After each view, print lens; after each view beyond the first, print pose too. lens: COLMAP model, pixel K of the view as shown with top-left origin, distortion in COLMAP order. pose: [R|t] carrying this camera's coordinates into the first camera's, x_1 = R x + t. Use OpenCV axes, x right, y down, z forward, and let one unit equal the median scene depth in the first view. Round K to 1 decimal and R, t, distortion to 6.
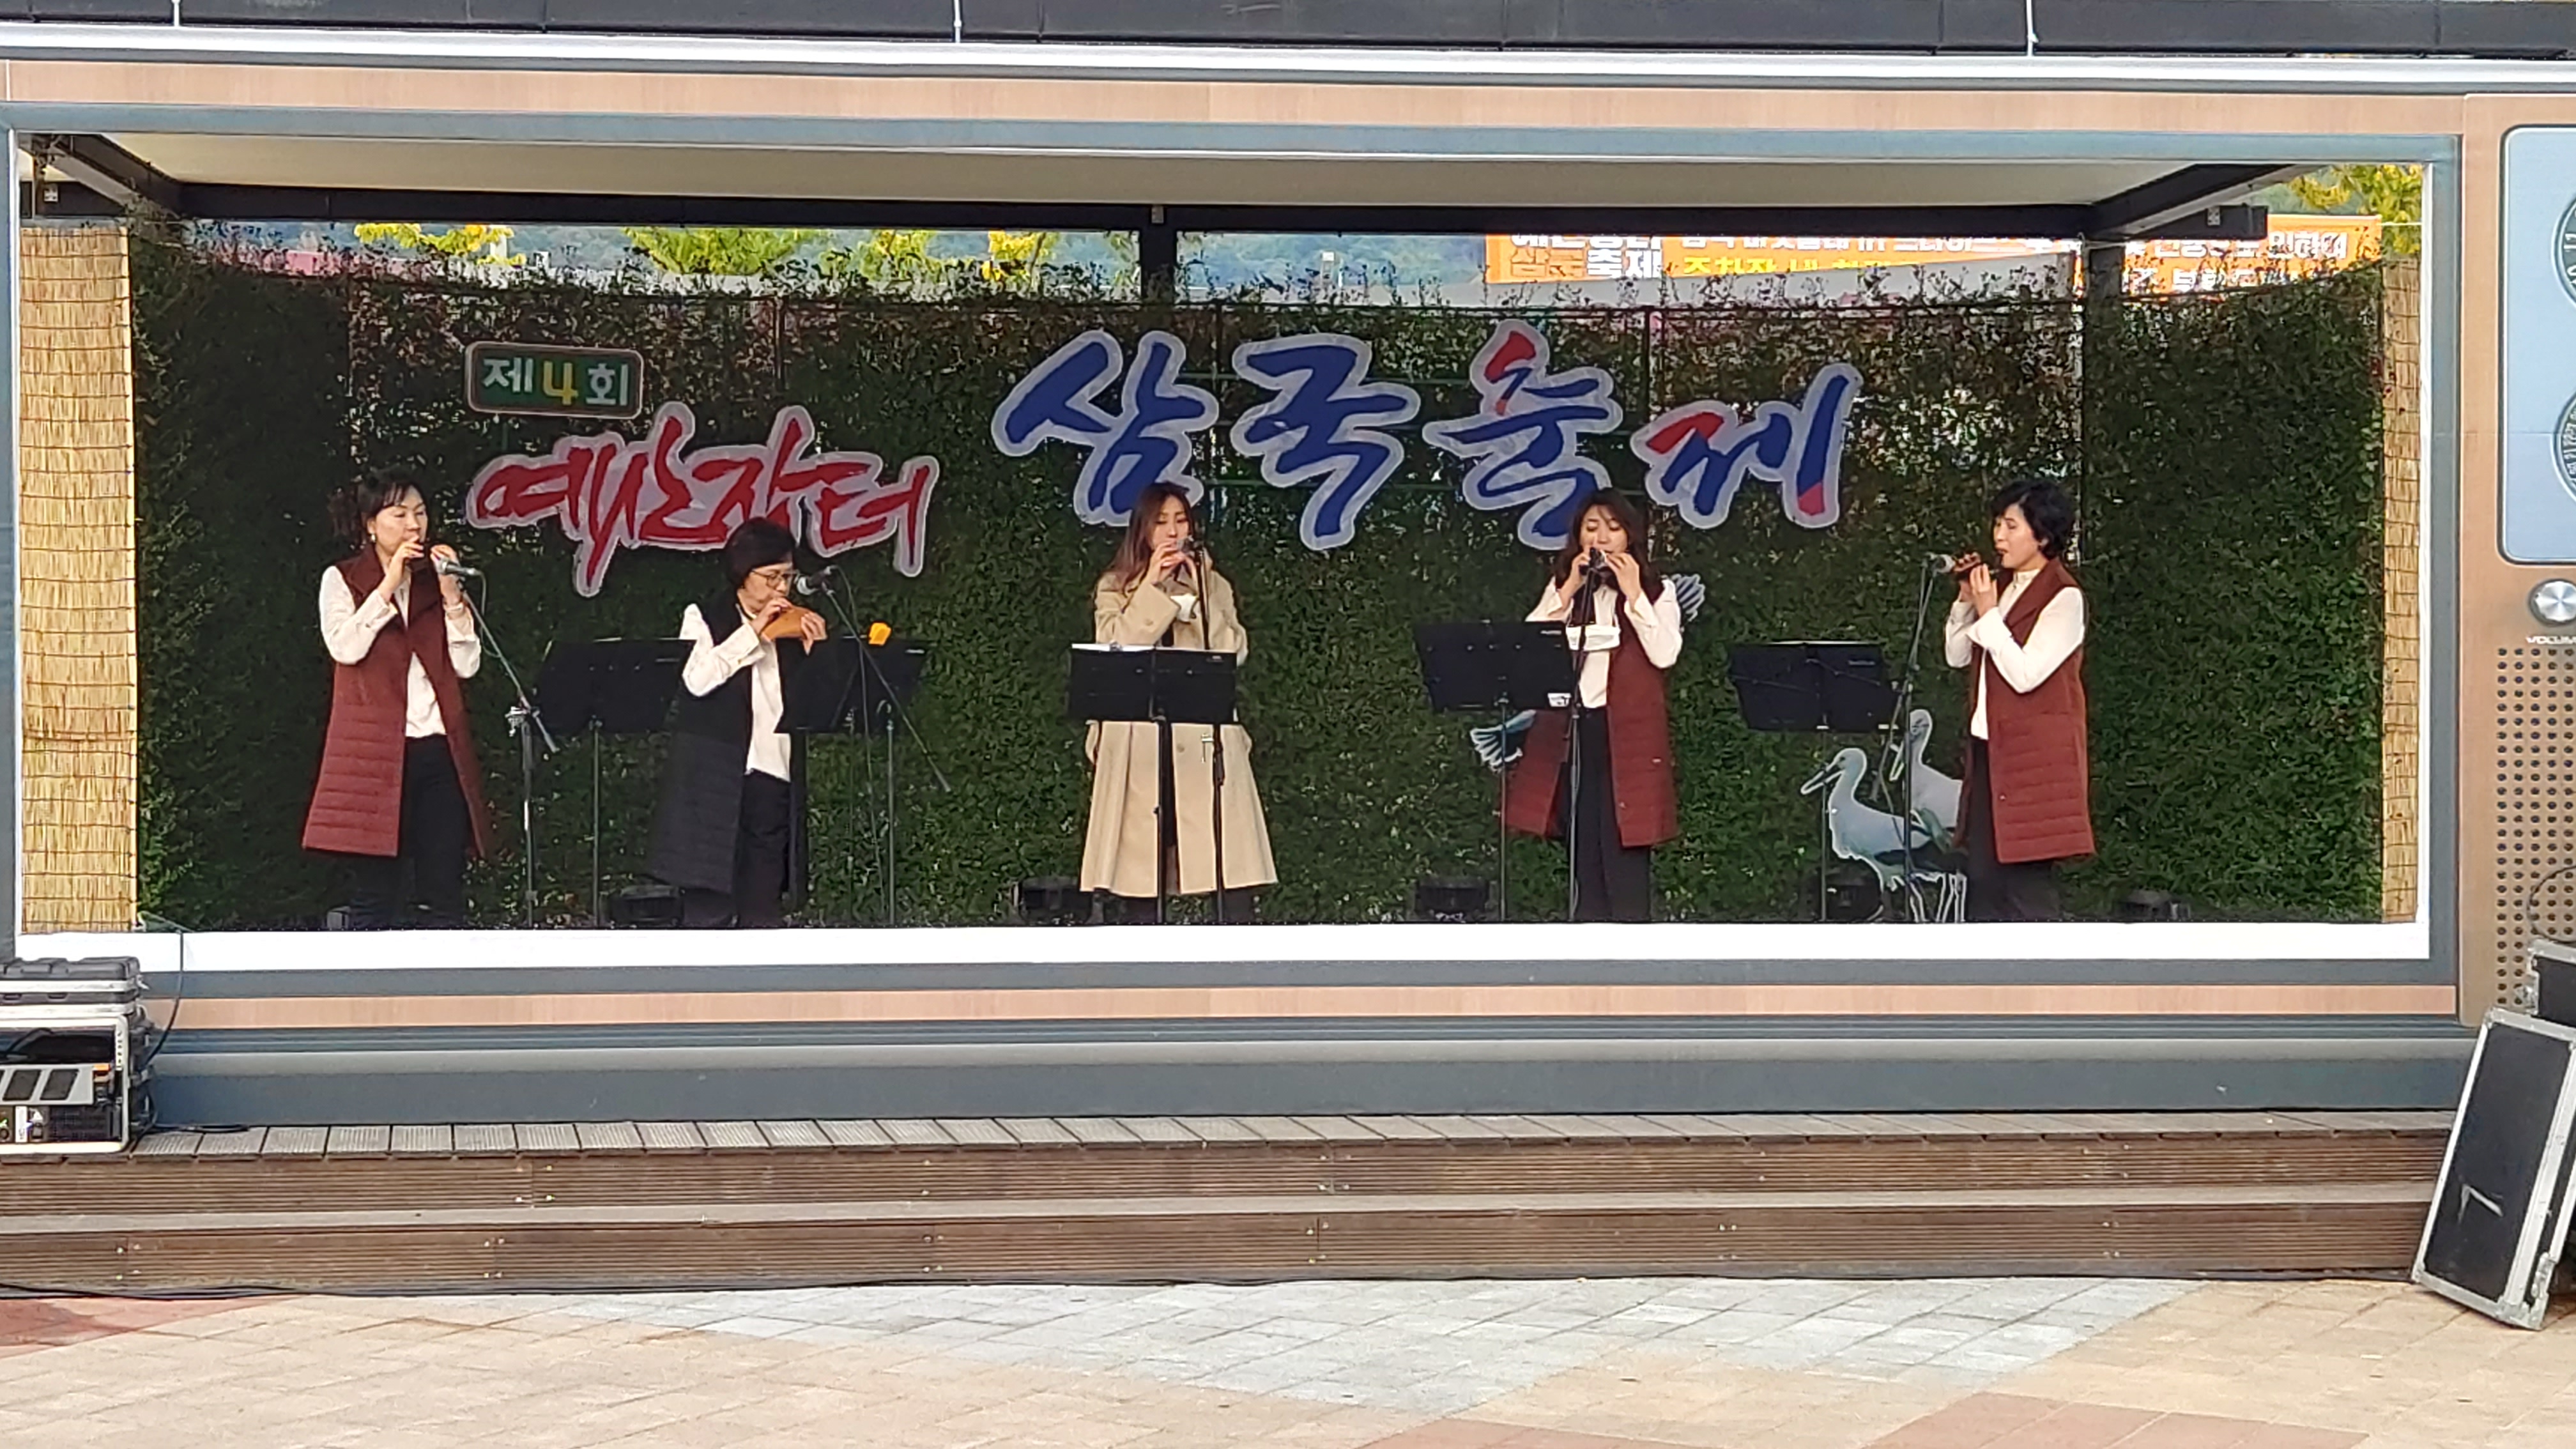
lens RADIAL K [[1898.0, 0, 1279.8], [0, 1898.0, 671.3], [0, 0, 1]] dist [0.004836, 0.000959]
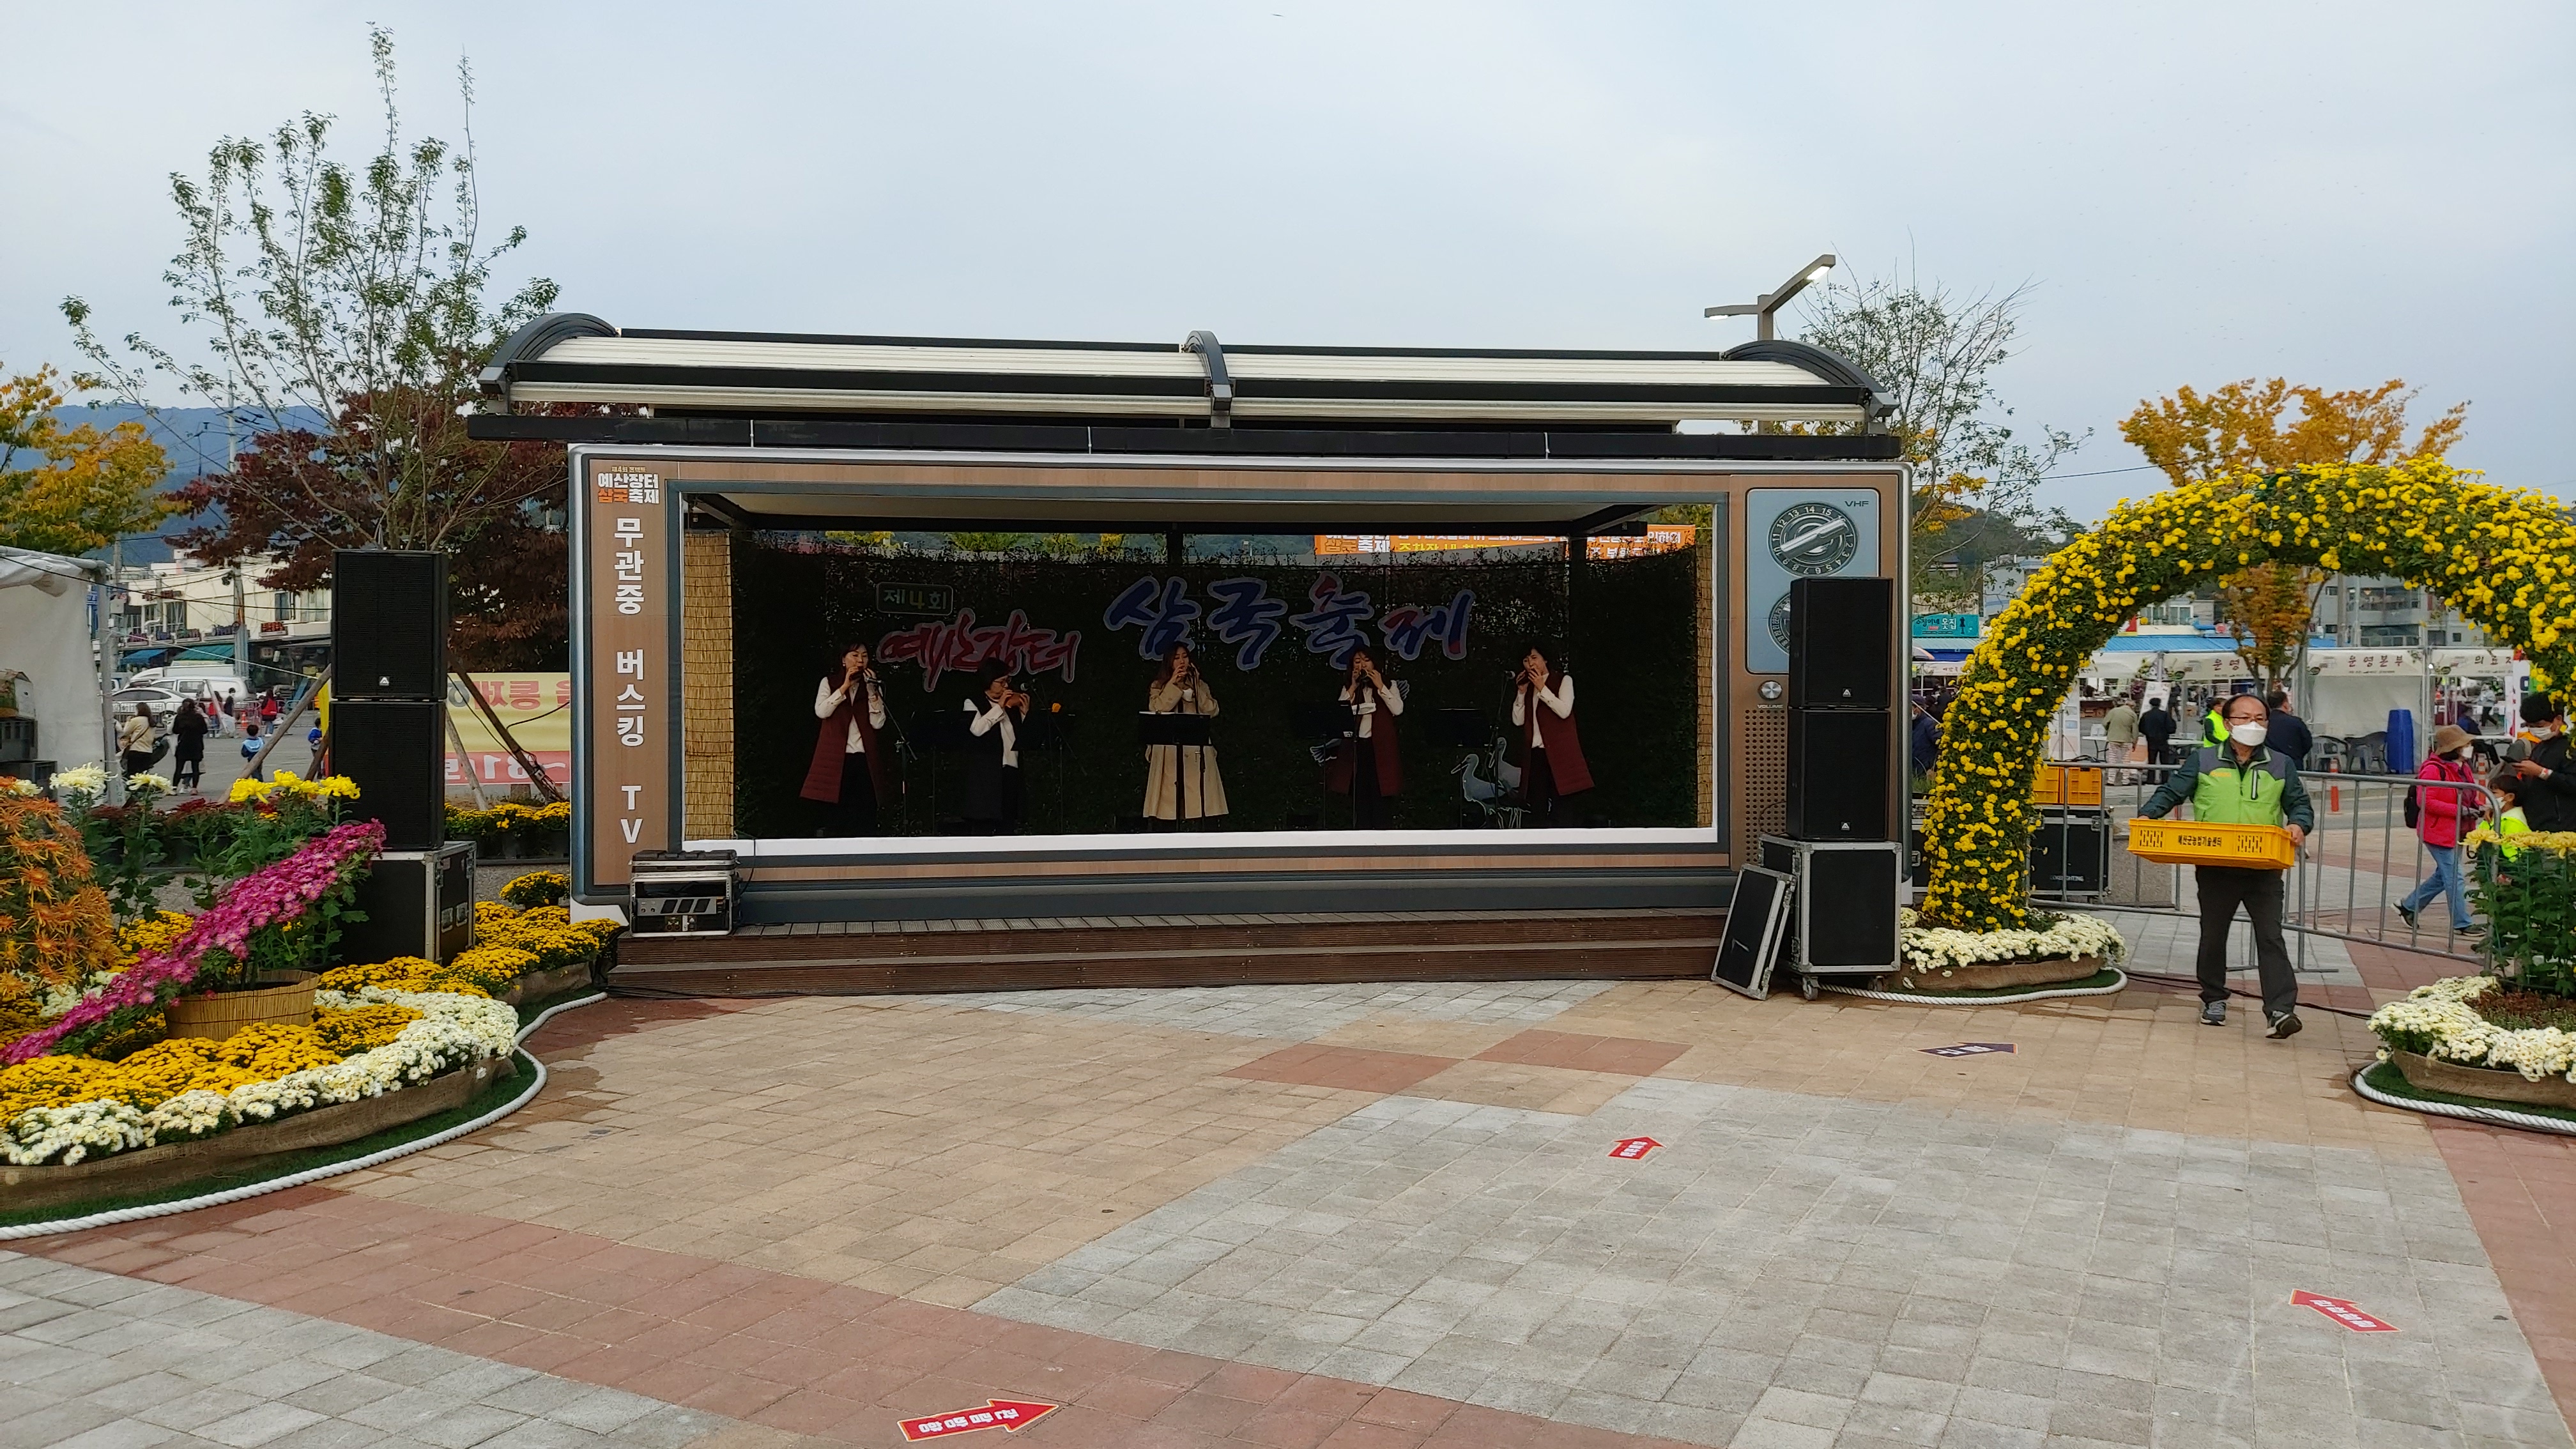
lens RADIAL K [[1898.0, 0, 1287.3], [0, 1898.0, 725.2], [0, 0, 1]] dist [0.004836, 0.000959]
pose [[0.995573, -0.006675, 0.093752, -0.146371], [0.007553, 0.999931, -0.009013, 0.024557], [-0.093685, 0.009681, 0.995555, -1.322255]]
